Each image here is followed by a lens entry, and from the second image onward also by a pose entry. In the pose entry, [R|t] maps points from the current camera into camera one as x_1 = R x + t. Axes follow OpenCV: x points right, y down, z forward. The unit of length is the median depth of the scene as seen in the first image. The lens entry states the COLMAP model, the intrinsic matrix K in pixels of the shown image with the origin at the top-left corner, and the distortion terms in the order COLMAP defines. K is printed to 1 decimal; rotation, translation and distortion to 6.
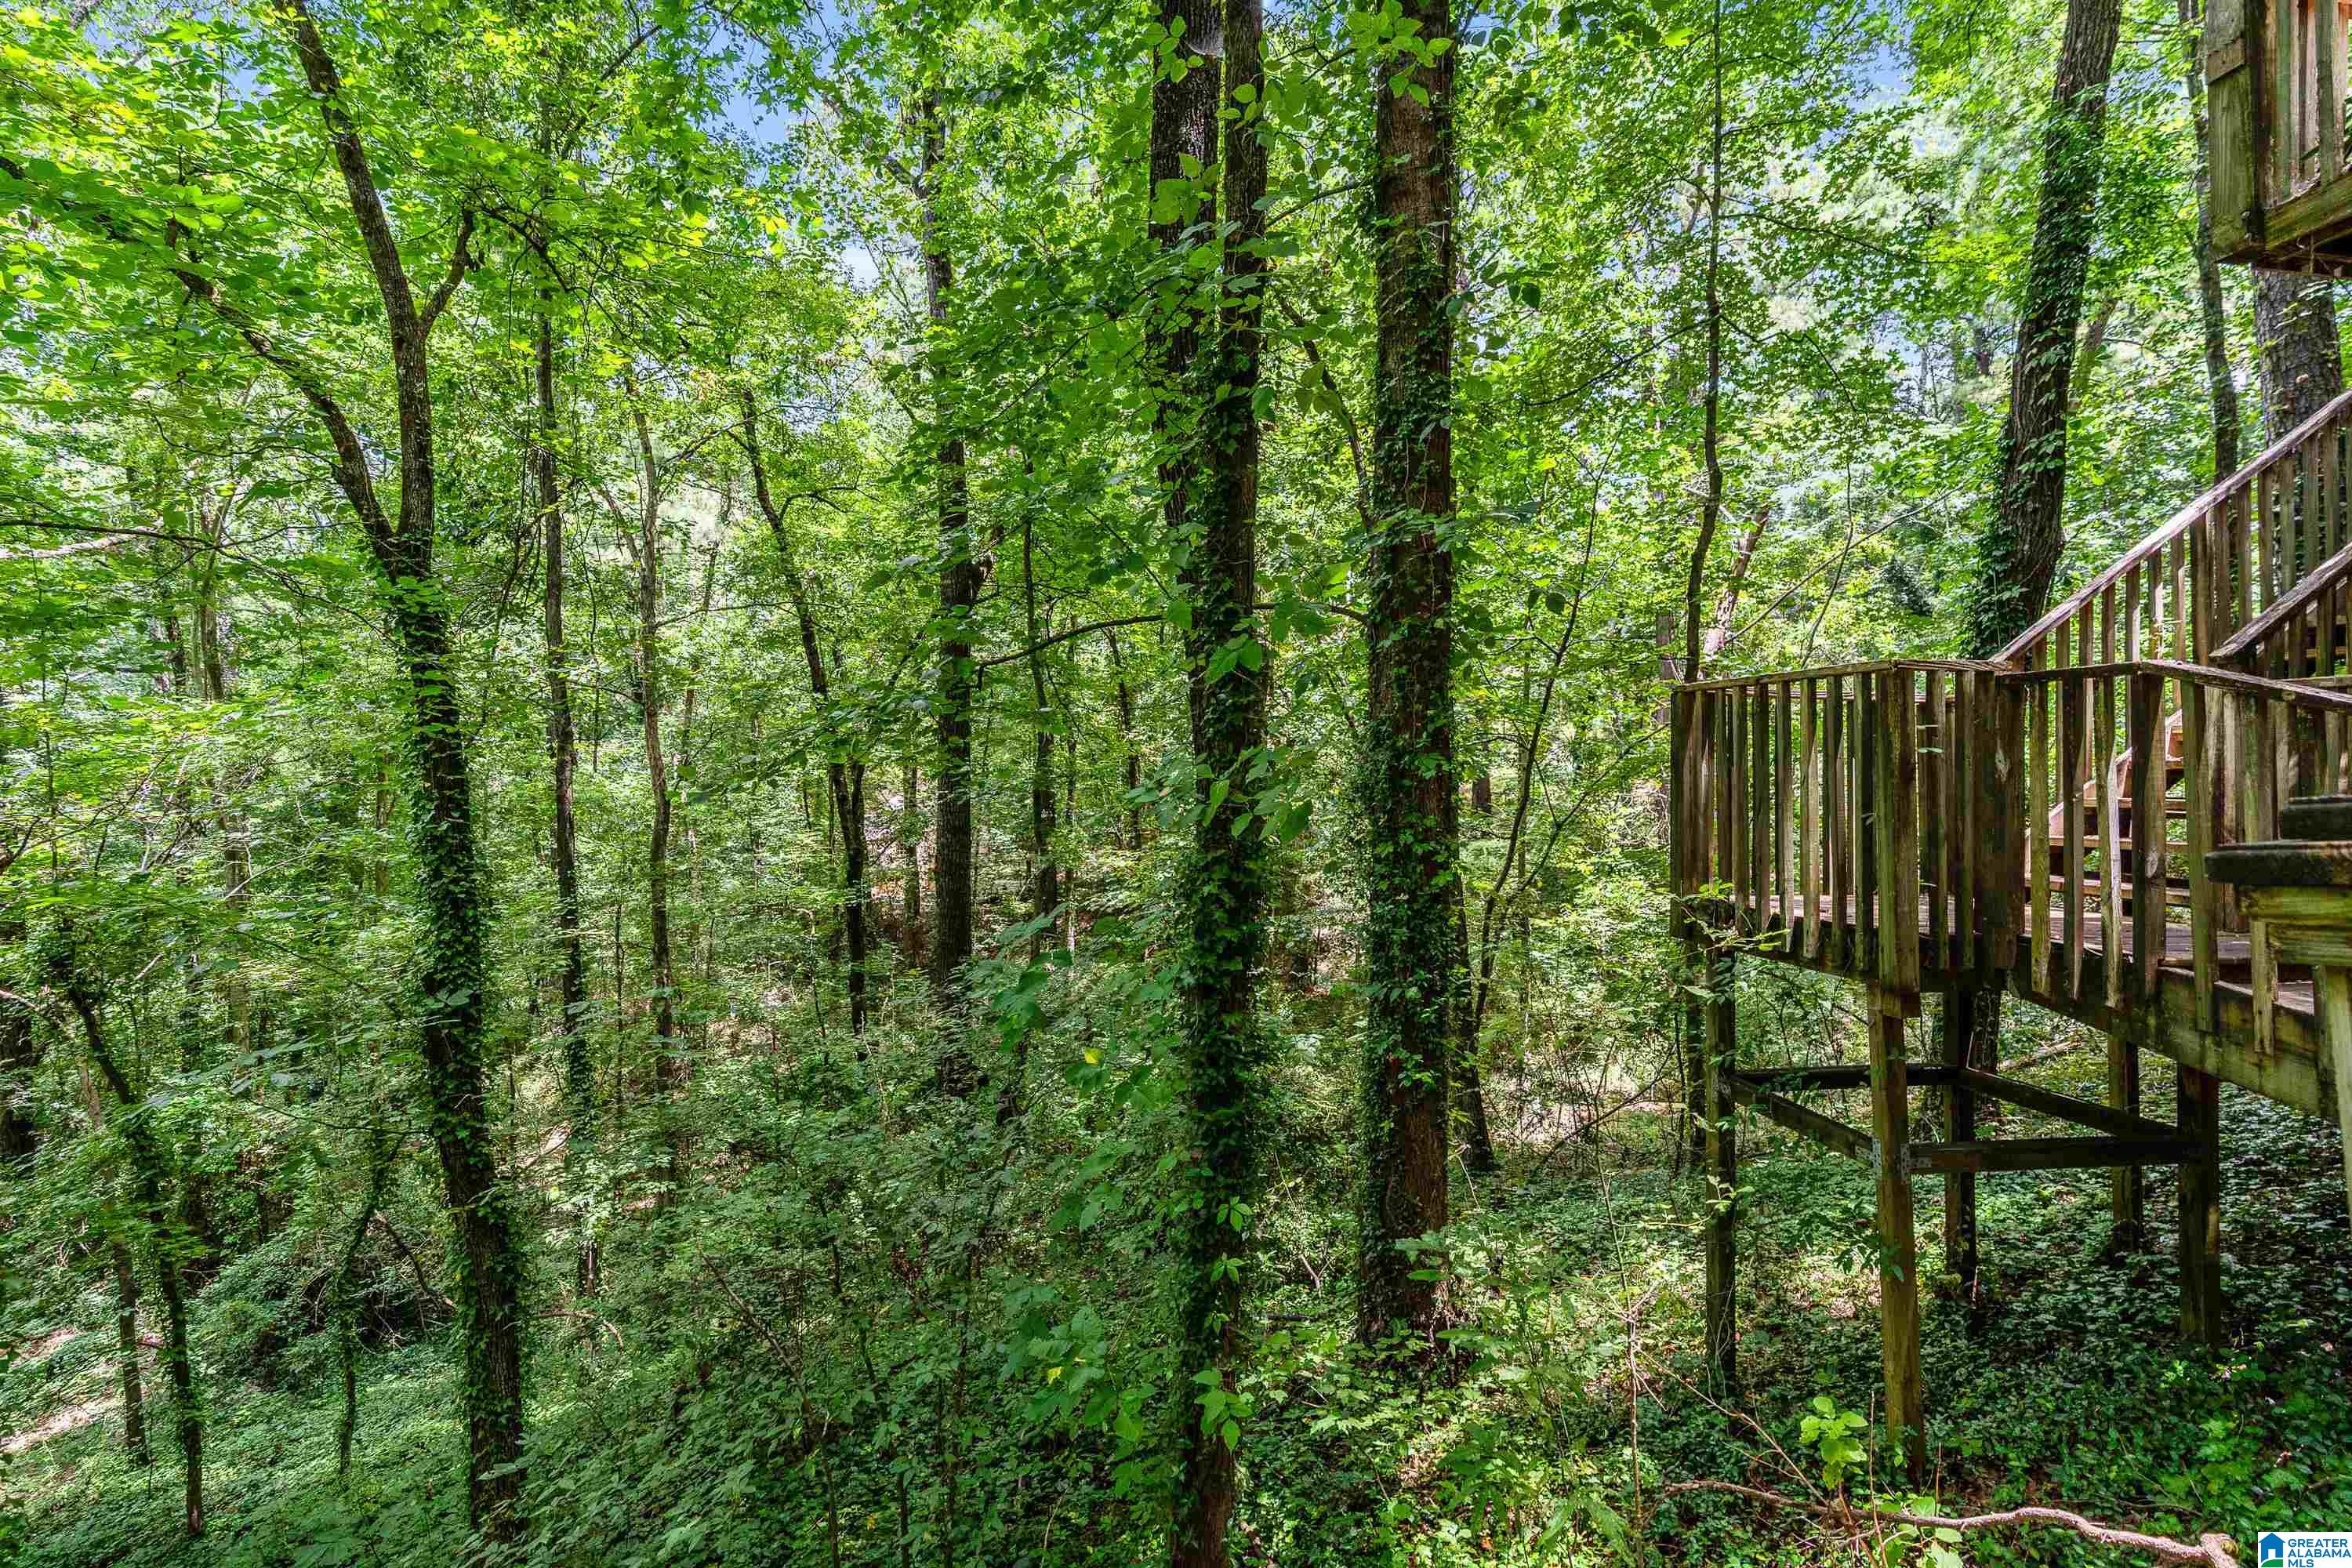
lens RADIAL K [[1126.4, 0, 1172.3], [0, 1126.4, 715.6], [0, 0, 1]] dist [-0.000523, 0.000181]
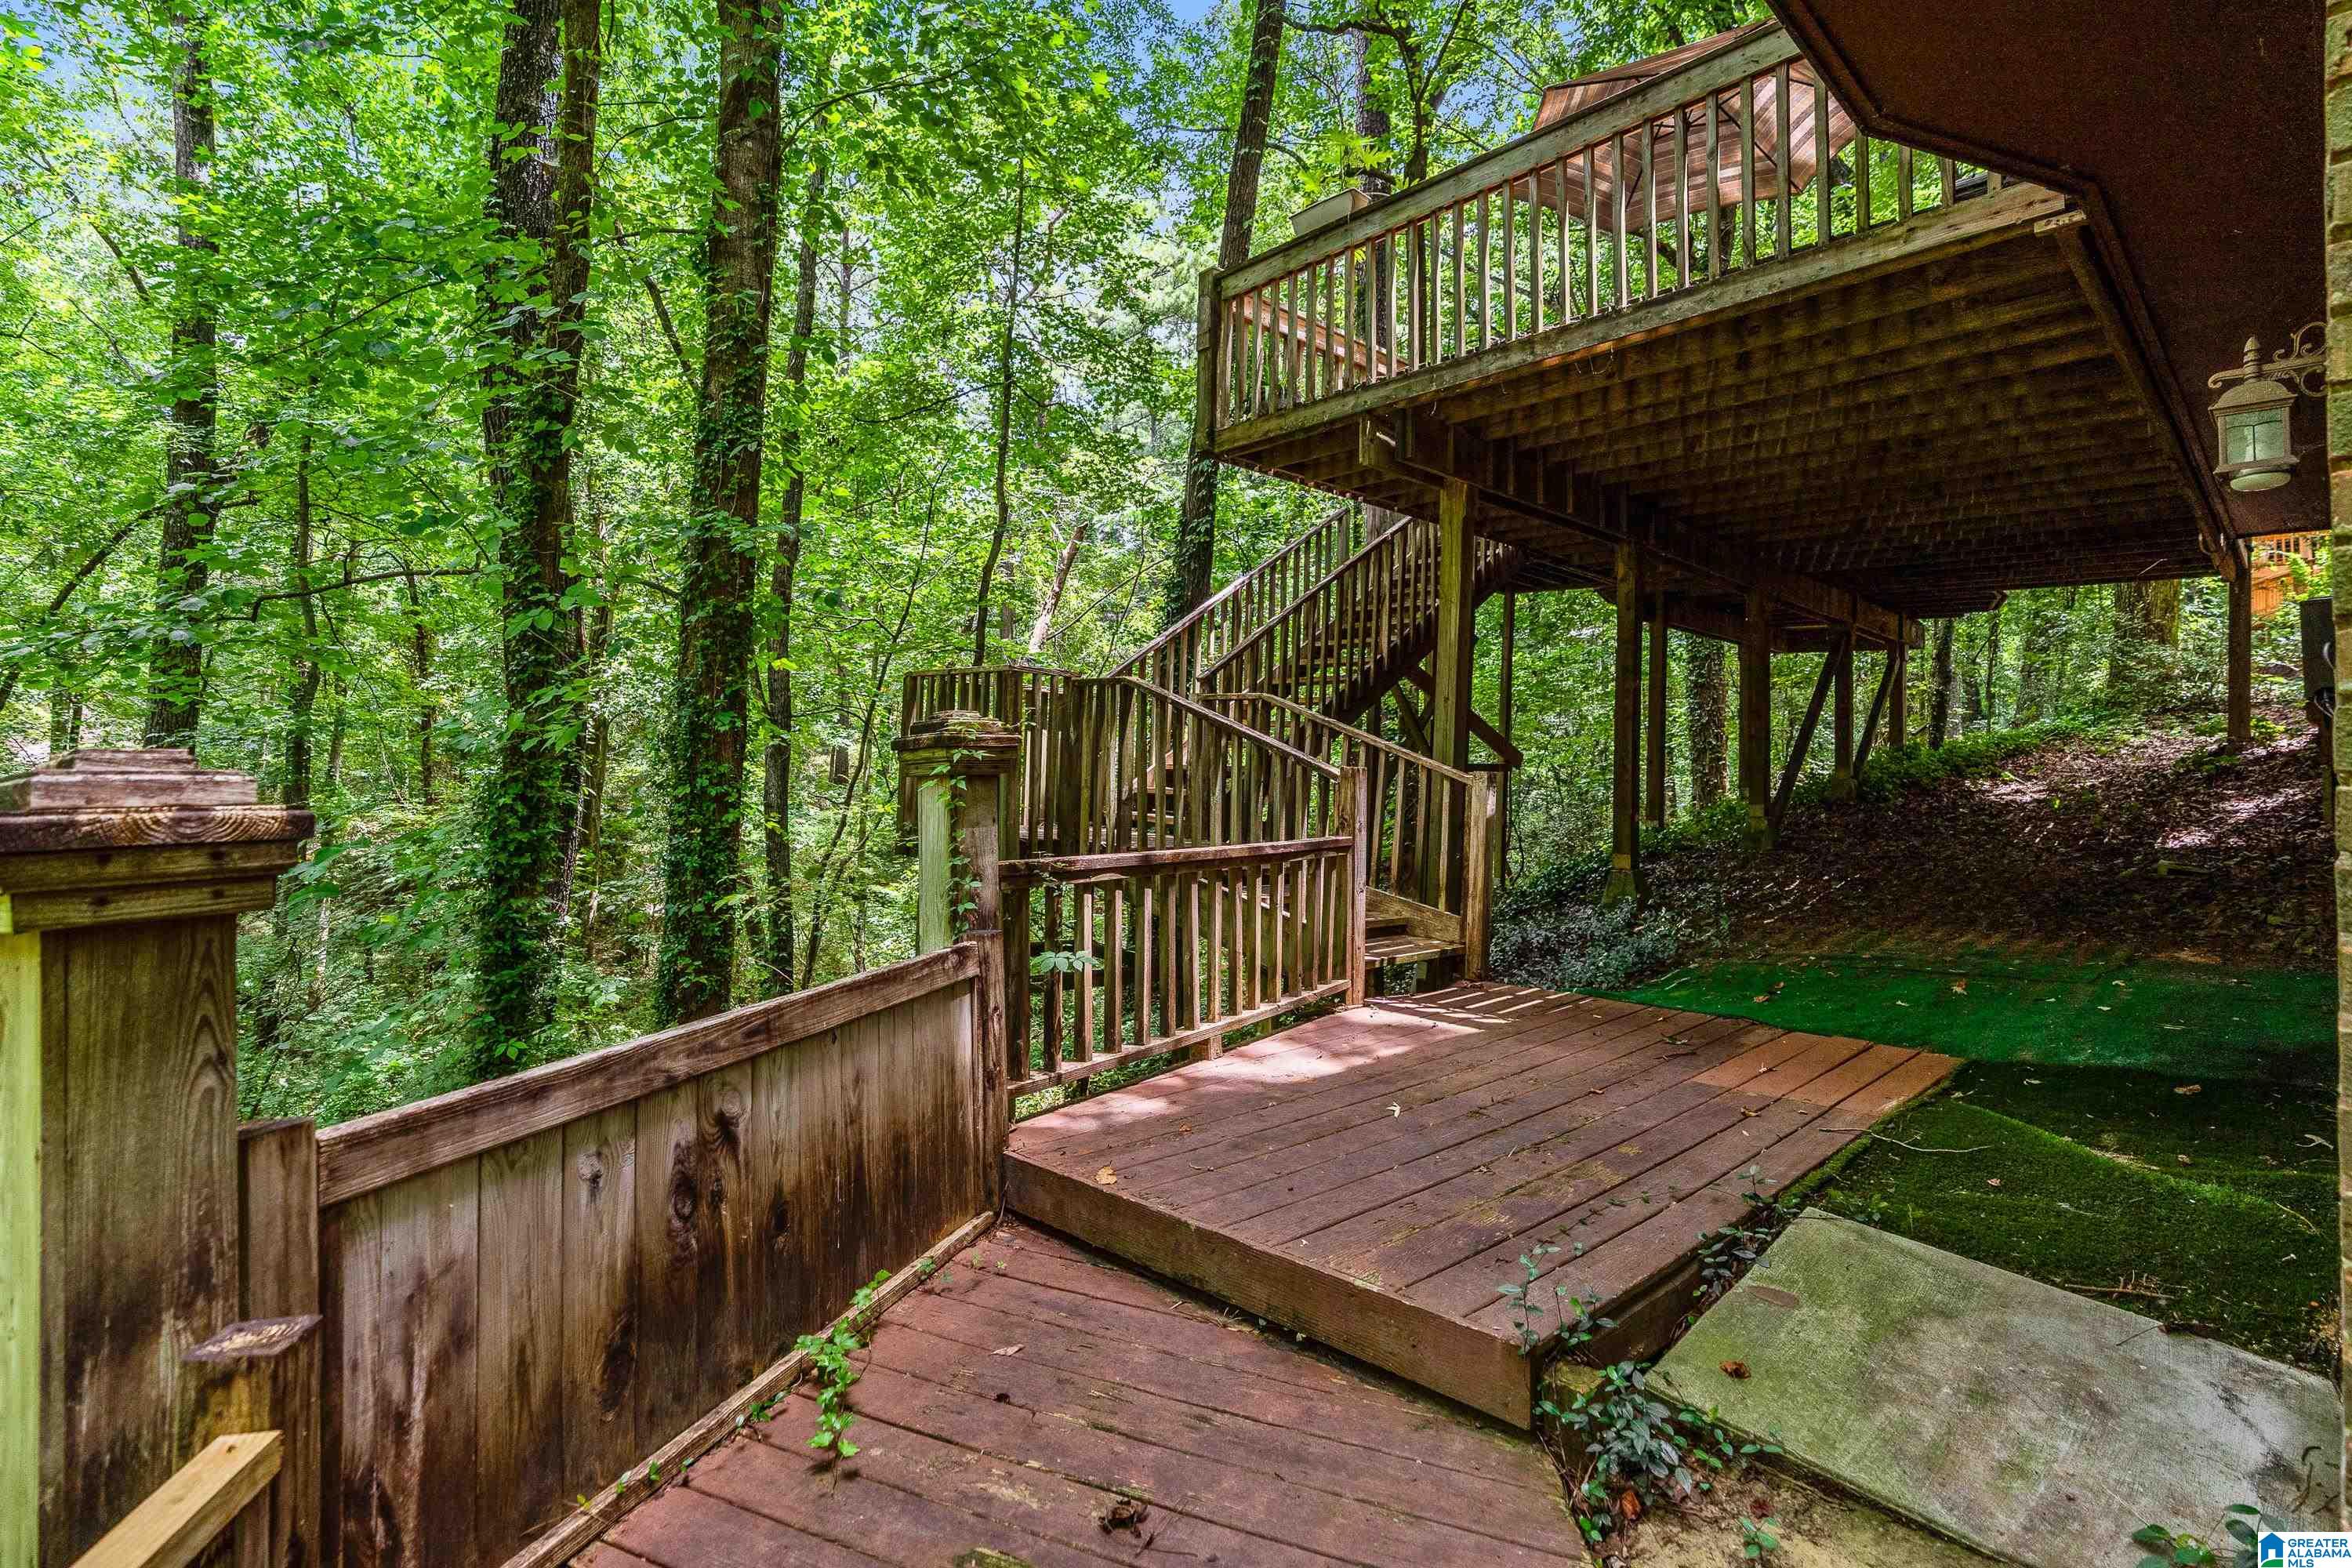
lens RADIAL K [[1126.4, 0, 1172.3], [0, 1126.4, 715.6], [0, 0, 1]] dist [-0.000523, 0.000181]
pose [[0.850808, 0.055208, 0.522569, 0.001456], [-0.067103, 0.997739, 0.003843, 0.000189], [-0.521175, -0.038335, 0.852589, -0.216814]]
